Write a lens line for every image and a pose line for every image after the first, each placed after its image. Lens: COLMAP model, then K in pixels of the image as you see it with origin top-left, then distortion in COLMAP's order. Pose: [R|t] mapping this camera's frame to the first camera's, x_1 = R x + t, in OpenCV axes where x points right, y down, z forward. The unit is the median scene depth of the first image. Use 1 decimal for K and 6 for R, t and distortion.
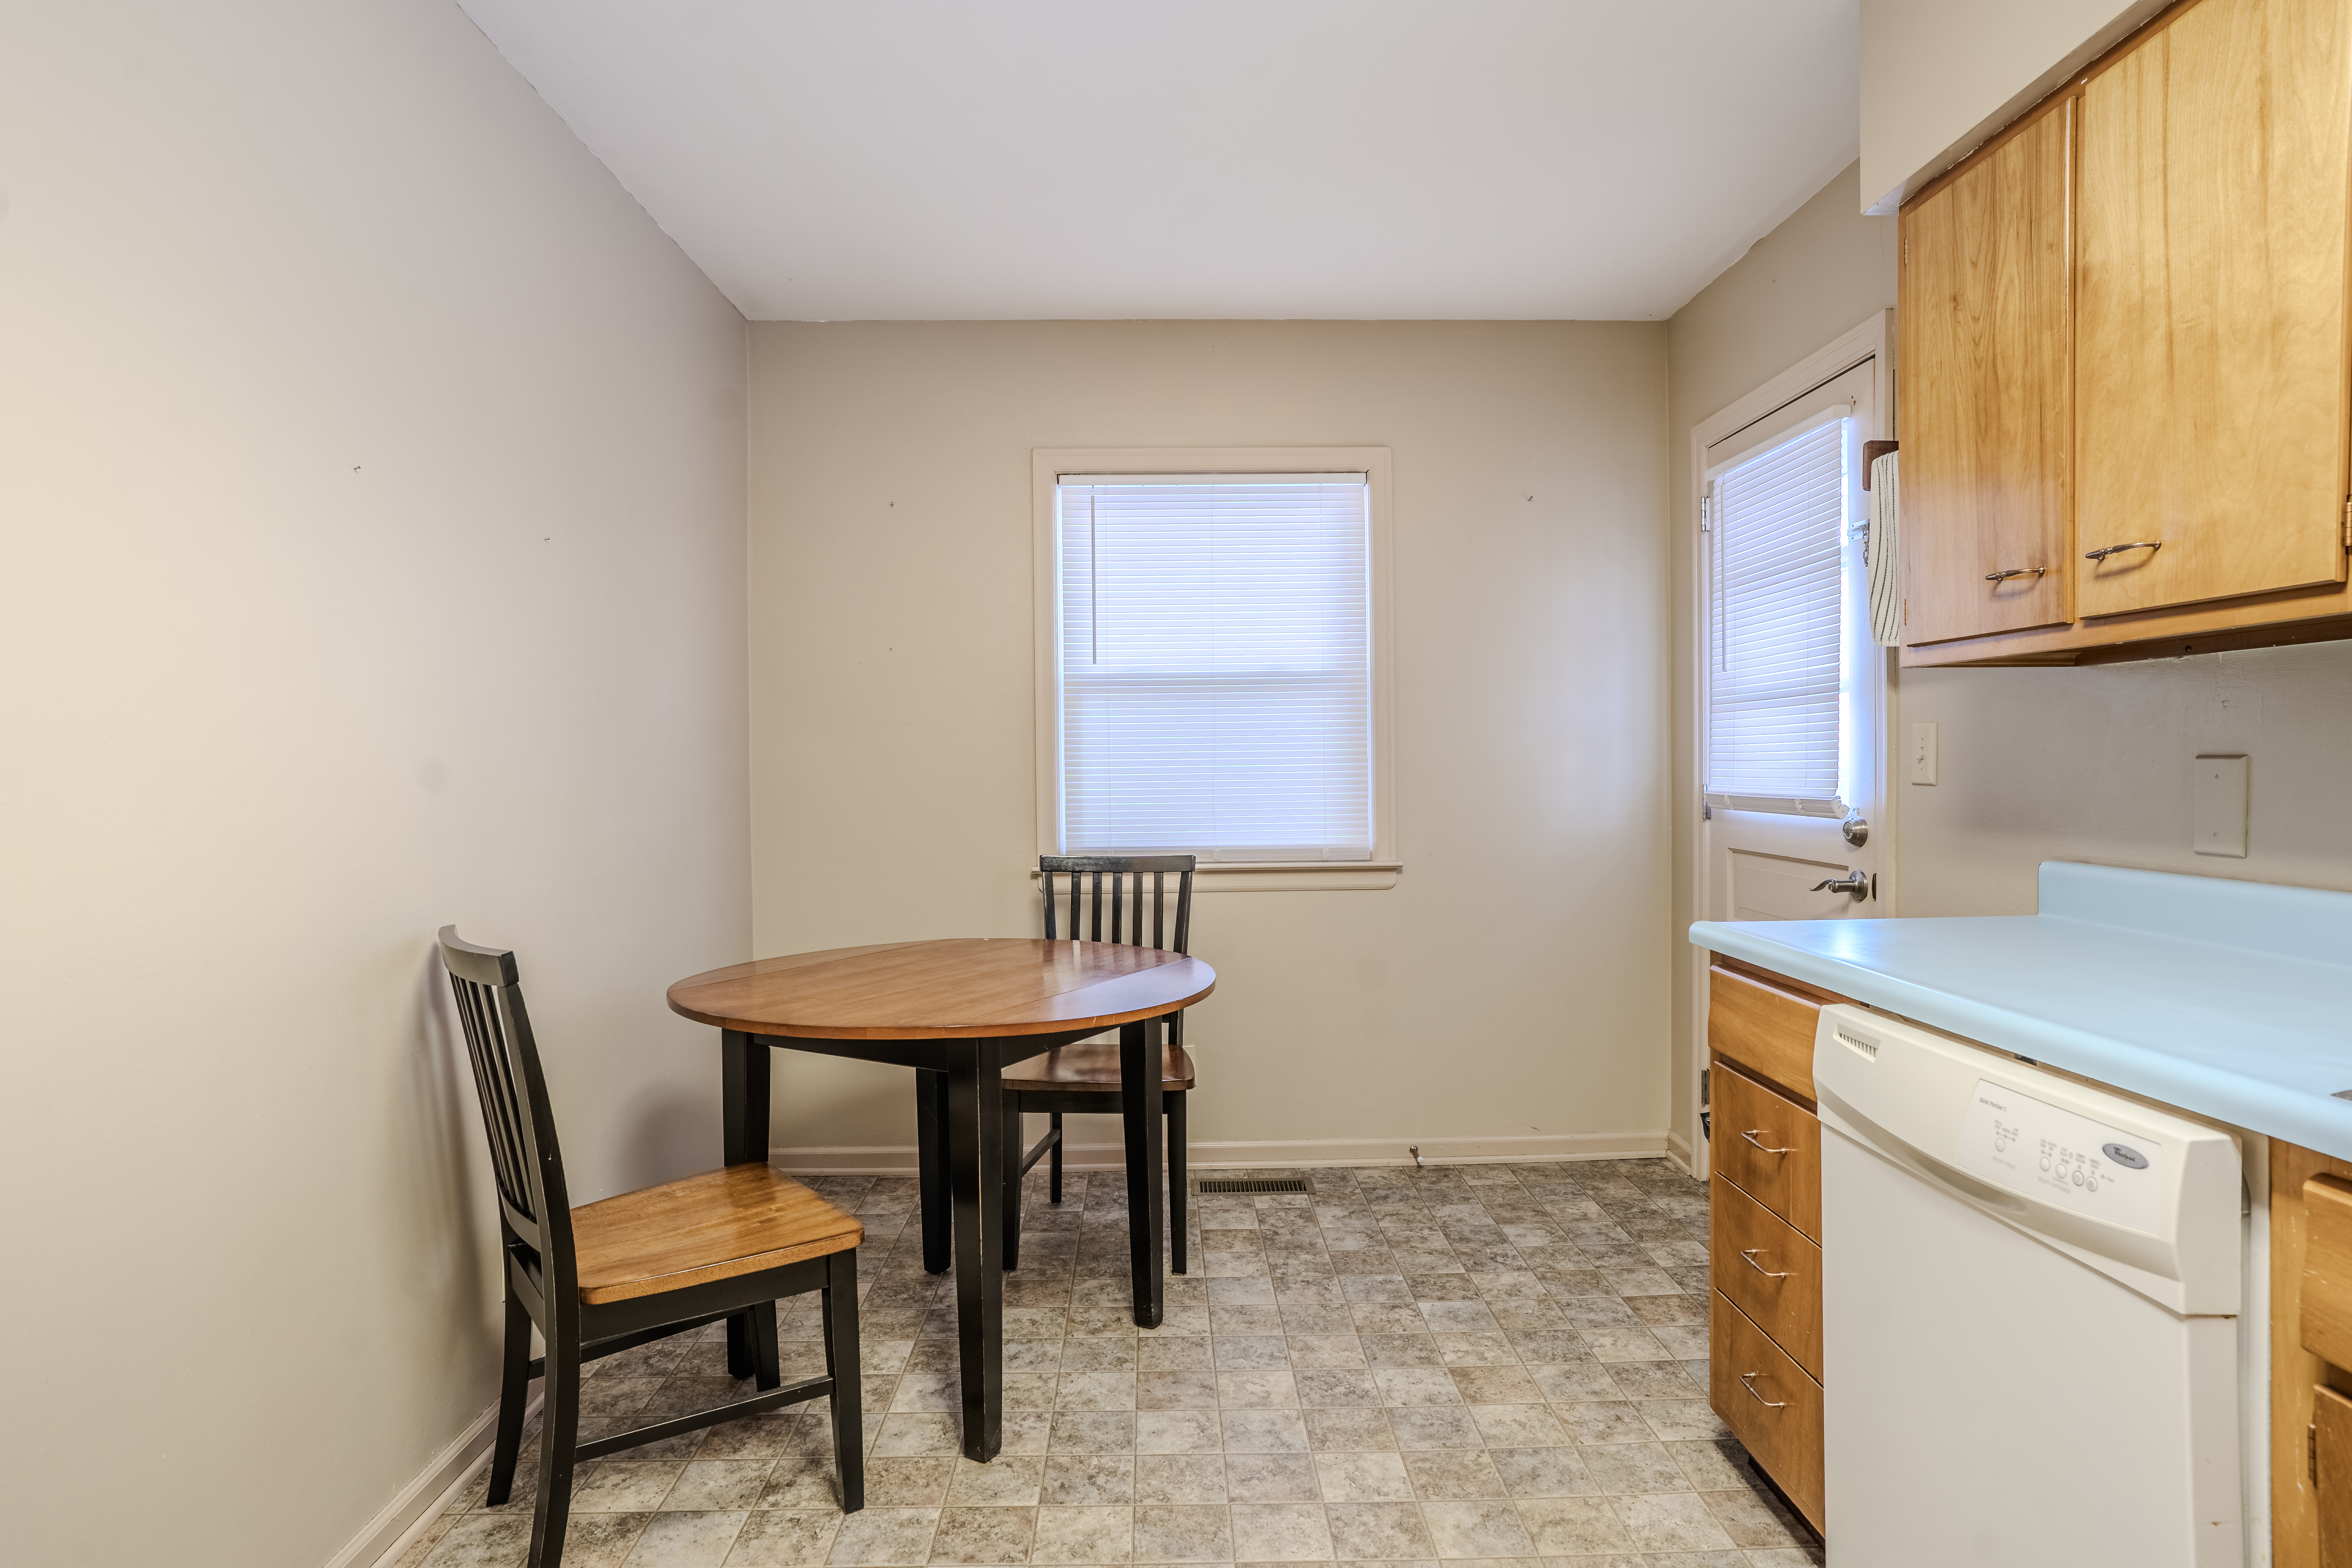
lens RADIAL K [[1318.7, 0, 1177.6], [0, 1318.7, 782.6], [0, 0, 1]] dist [-0.060489, 0.048088]
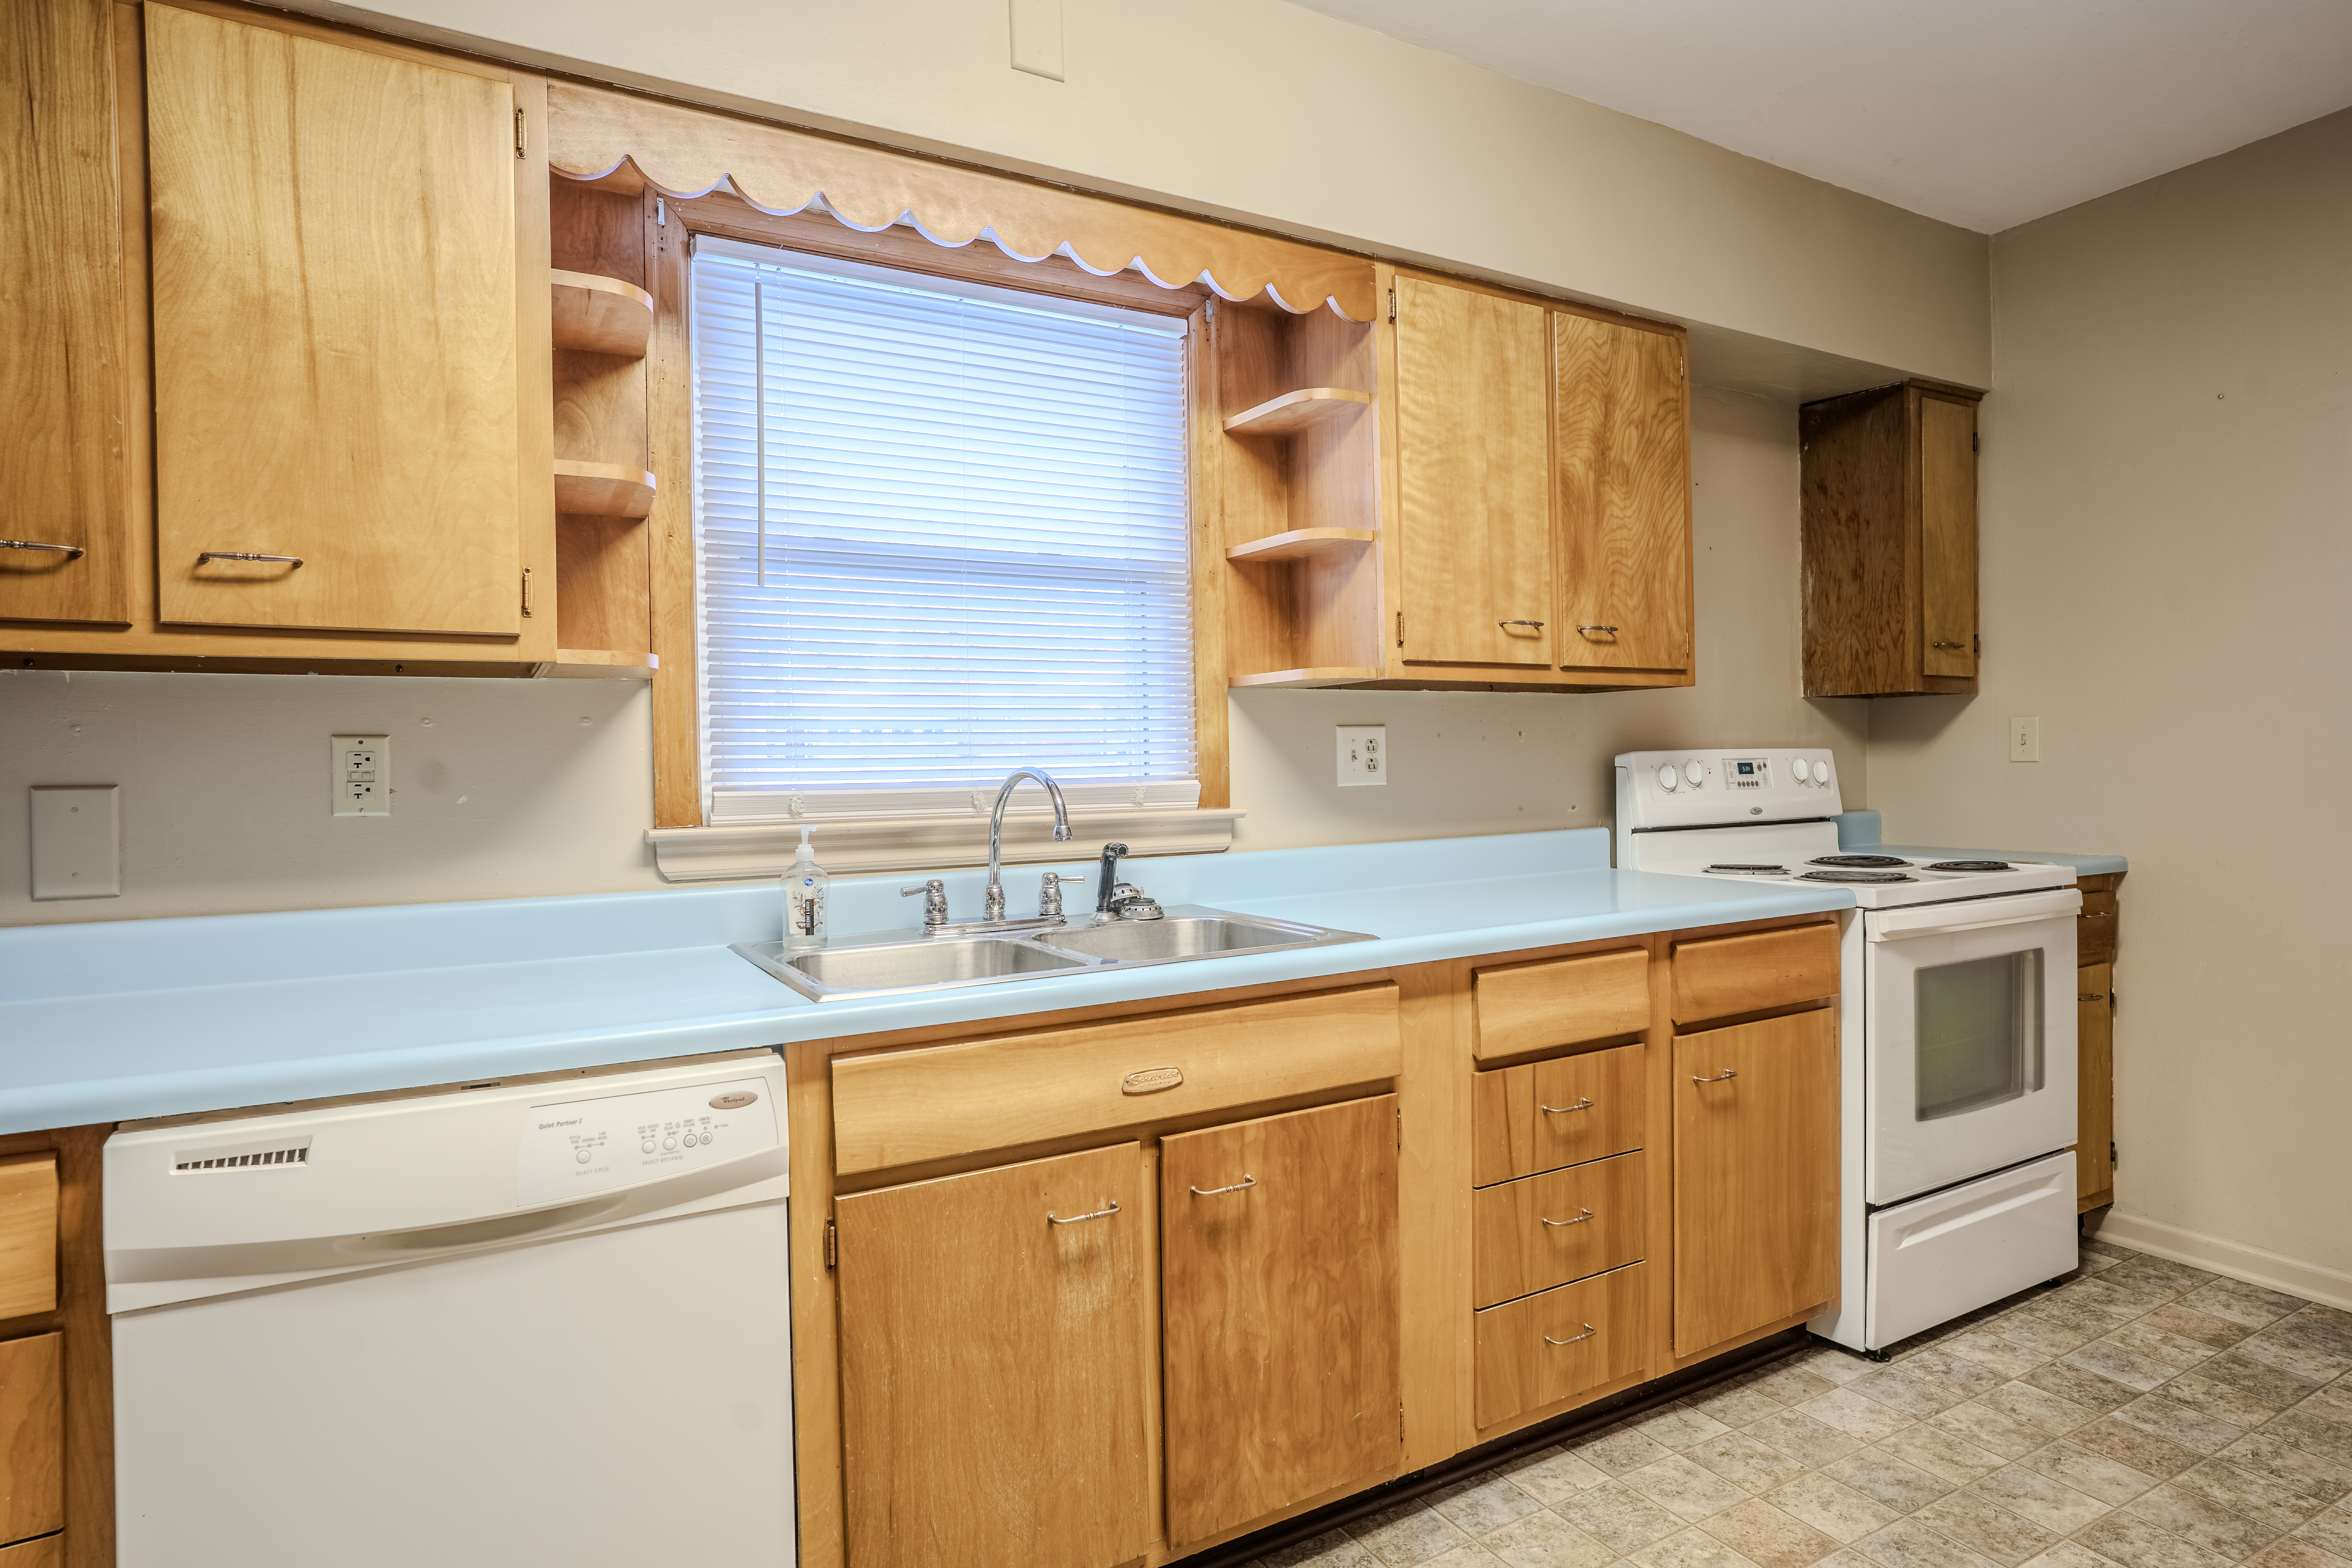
lens RADIAL K [[1318.7, 0, 1177.6], [0, 1318.7, 782.6], [0, 0, 1]] dist [-0.060489, 0.048088]
pose [[-0.479035, 0.006926, 0.877768, -0.323405], [0.036095, 0.999279, 0.011814, -0.005727], [-0.877053, 0.037343, -0.478940, 0.711879]]
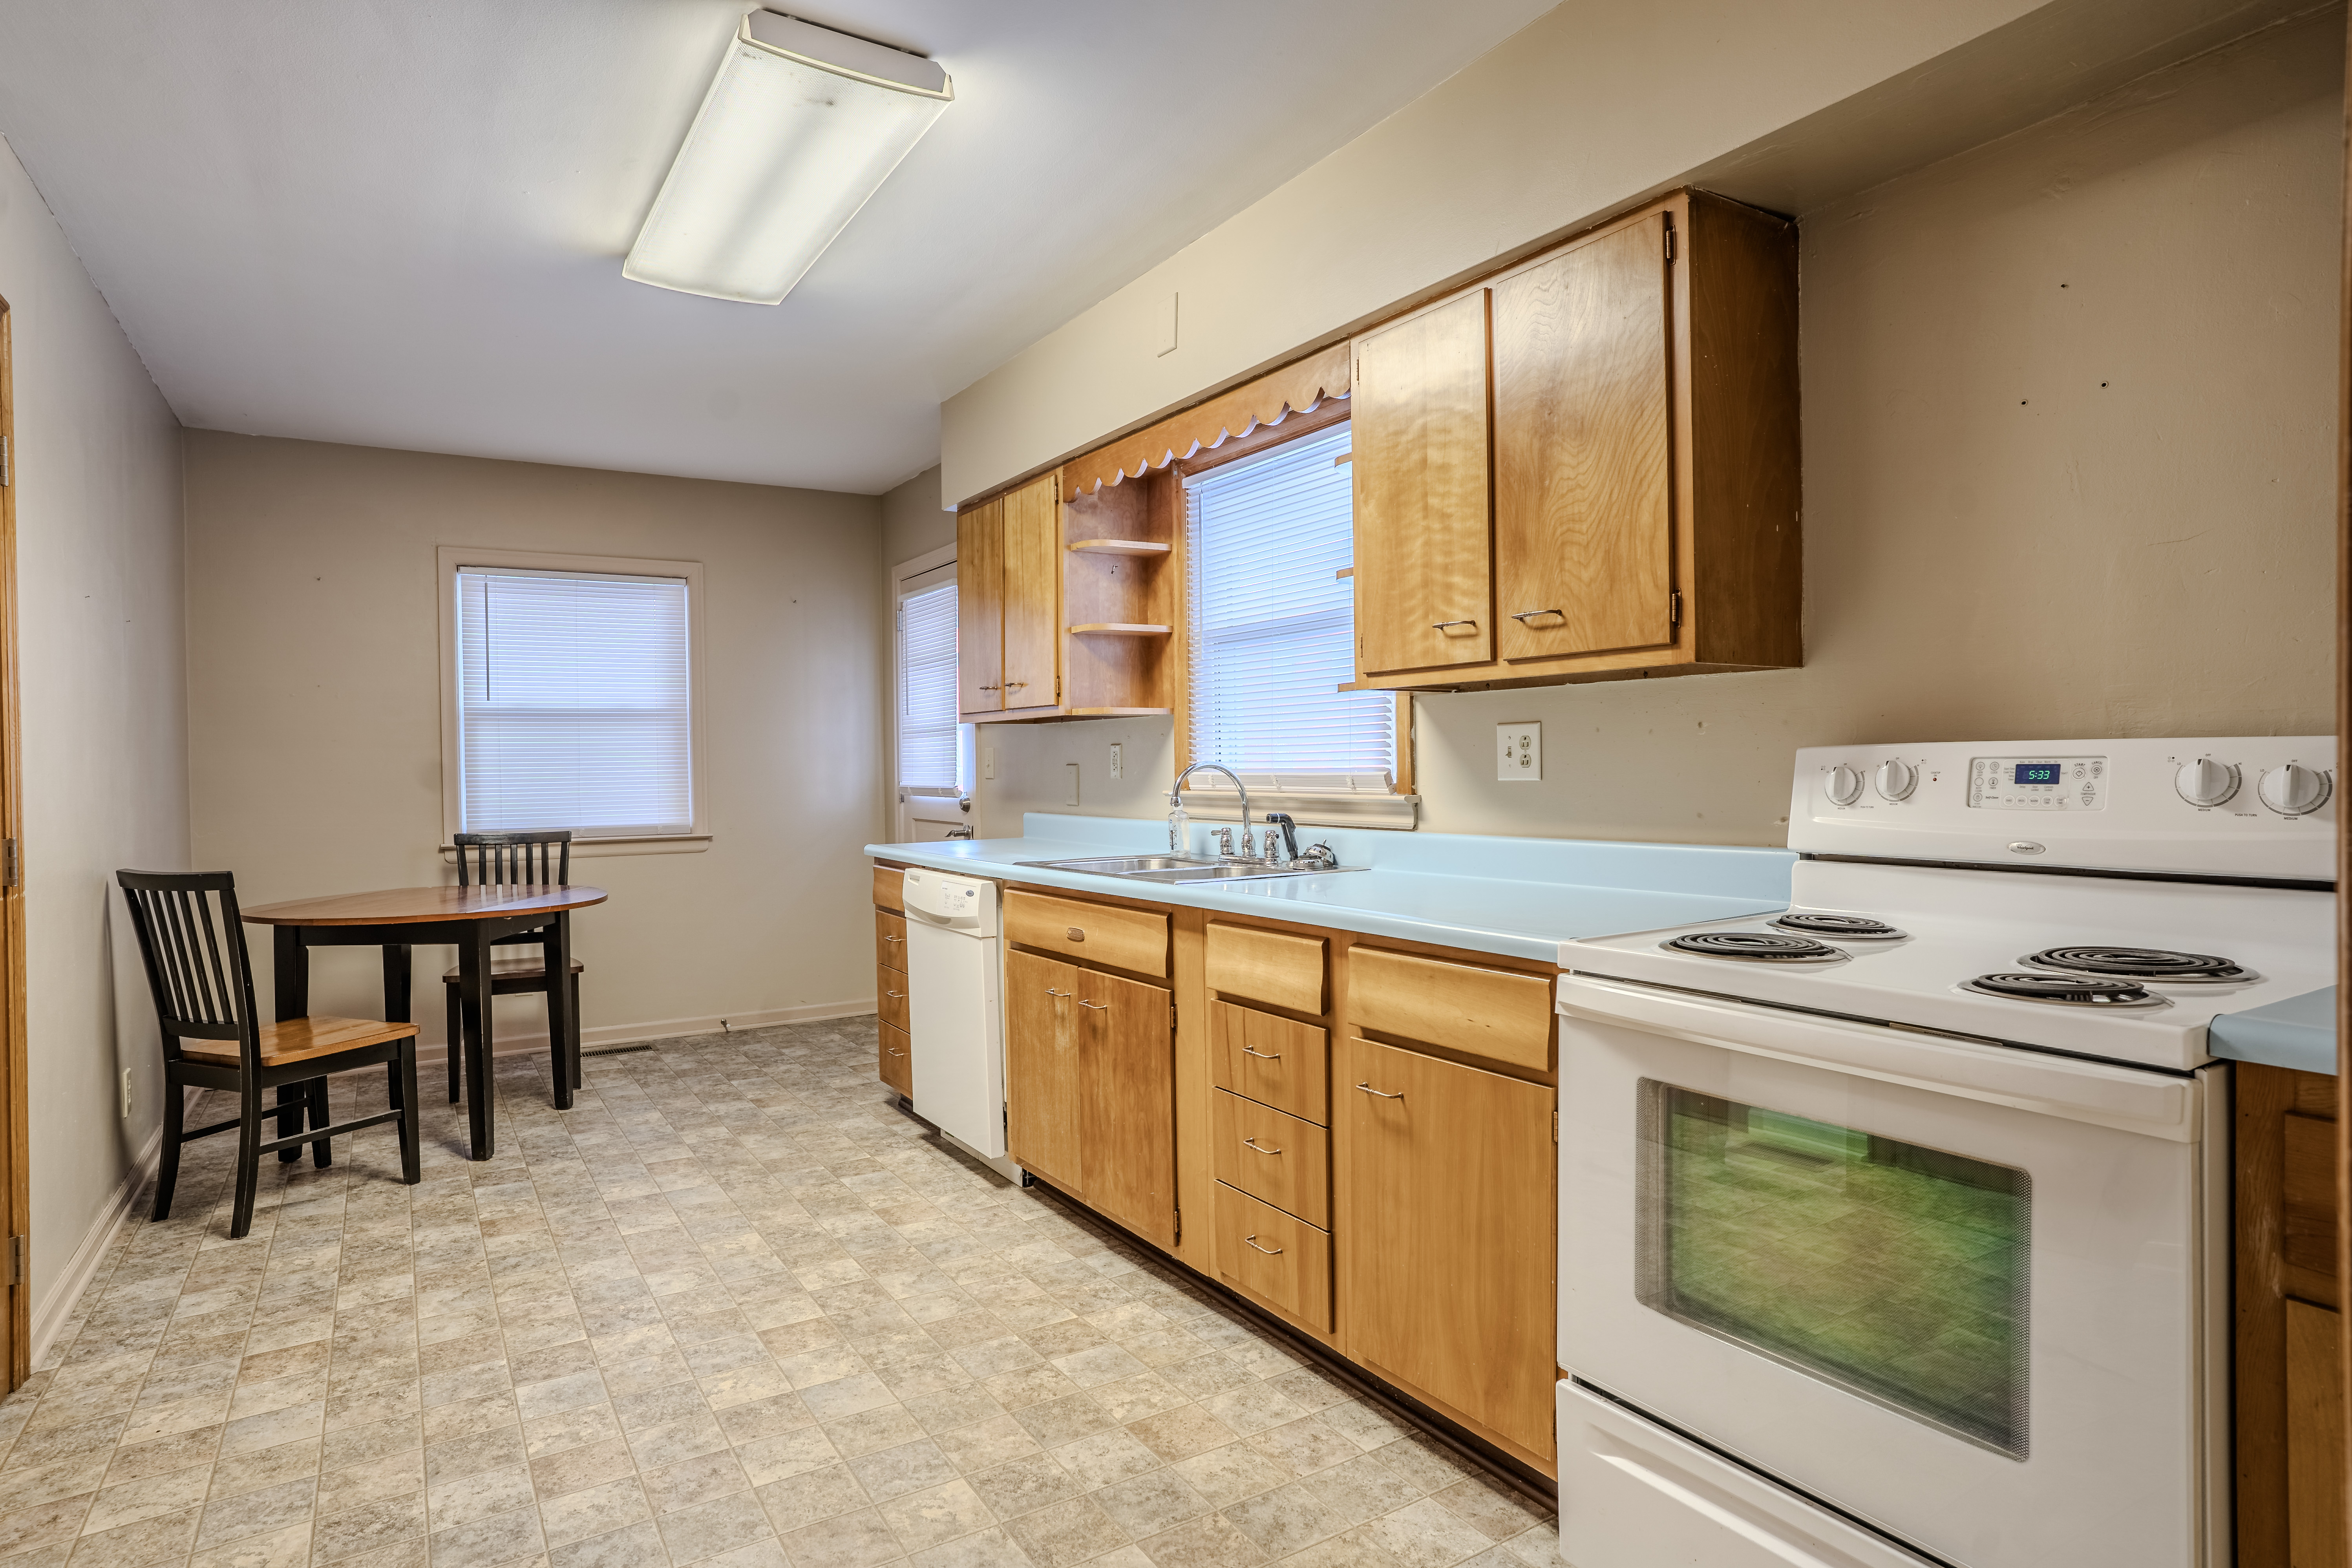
lens RADIAL K [[1318.7, 0, 1177.6], [0, 1318.7, 782.6], [0, 0, 1]] dist [-0.060489, 0.048088]
pose [[0.865465, -0.007872, 0.500908, -0.245145], [0.011196, 0.999931, -0.003631, 0.023697], [-0.500845, 0.008750, 0.865493, -1.168079]]
